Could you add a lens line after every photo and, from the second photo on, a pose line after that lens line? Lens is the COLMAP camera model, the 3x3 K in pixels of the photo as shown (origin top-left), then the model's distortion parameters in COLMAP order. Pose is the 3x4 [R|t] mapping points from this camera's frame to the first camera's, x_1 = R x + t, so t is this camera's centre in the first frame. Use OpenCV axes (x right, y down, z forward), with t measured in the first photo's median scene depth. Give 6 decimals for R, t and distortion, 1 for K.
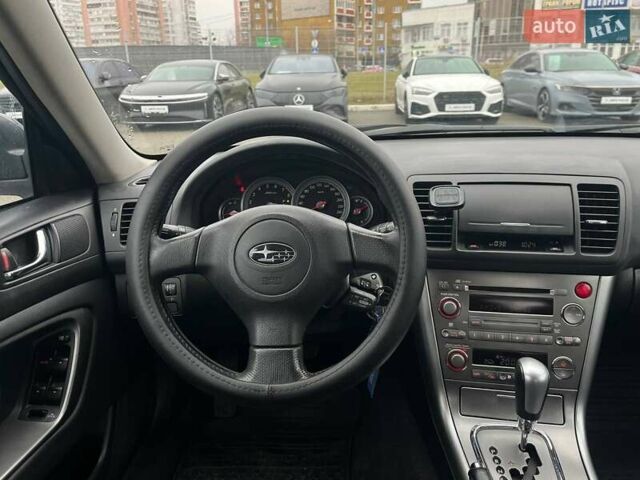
lens RADIAL K [[495.4, 0, 319.8], [0, 495.4, 233.5], [0, 0, 1]] dist [0.033759, -0.007721]
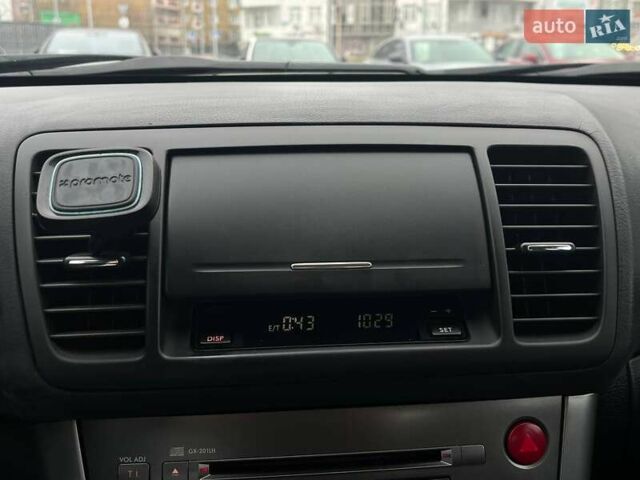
lens RADIAL K [[652.6, 0, 320.0], [0, 652.6, 240.0], [0, 0, 1]] dist [0.008423, 0.001441]
pose [[0.964314, -0.045902, 0.260750, 0.264494], [0.059350, 0.997270, -0.043933, -0.016589], [-0.258022, 0.057841, 0.964406, 0.565263]]
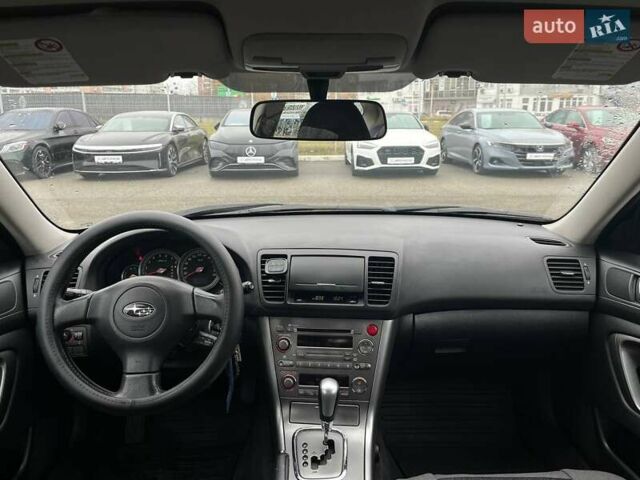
lens RADIAL K [[495.4, 0, 319.8], [0, 495.4, 233.5], [0, 0, 1]] dist [0.033759, -0.007721]
pose [[0.997031, -0.002299, 0.076965, 0.256107], [0.009065, 0.996107, -0.087681, -0.039543], [-0.076464, 0.088118, 0.993171, -0.428047]]
